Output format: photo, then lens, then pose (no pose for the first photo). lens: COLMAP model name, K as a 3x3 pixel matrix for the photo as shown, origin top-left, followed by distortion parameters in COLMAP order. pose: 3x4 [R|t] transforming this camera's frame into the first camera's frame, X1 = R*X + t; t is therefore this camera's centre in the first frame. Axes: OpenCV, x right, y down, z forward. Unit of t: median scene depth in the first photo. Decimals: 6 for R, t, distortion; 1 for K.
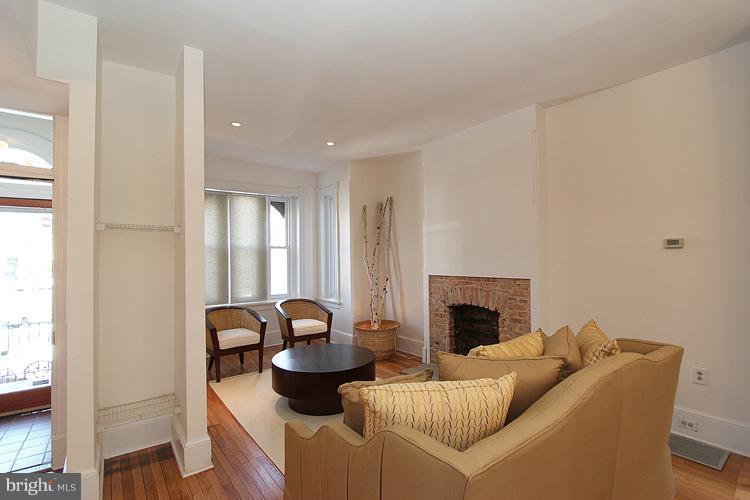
lens RADIAL K [[349.1, 0, 363.2], [0, 349.1, 249.7], [0, 0, 1]] dist [-0.012588, 0.001708]
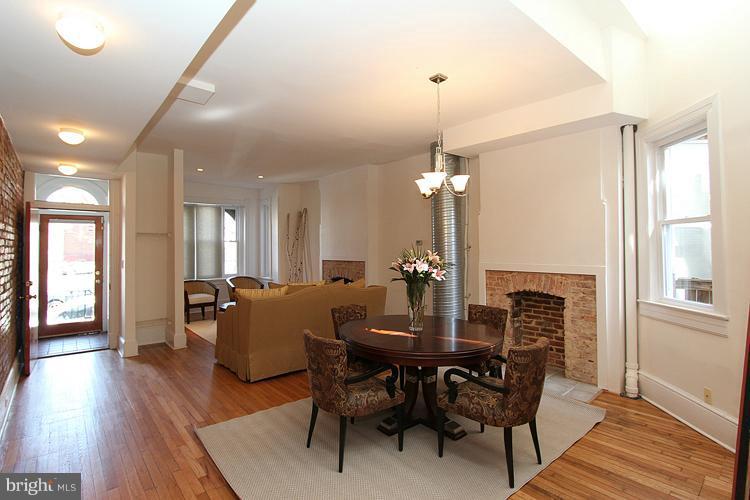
lens RADIAL K [[359.3, 0, 342.7], [0, 359.3, 237.0], [0, 0, 1]] dist [-0.011527, 0.000496]
pose [[0.999785, 0.002145, 0.020629, 0.215743], [-0.001999, 0.999973, -0.007107, -0.017347], [-0.020644, 0.007064, 0.999762, -0.556811]]
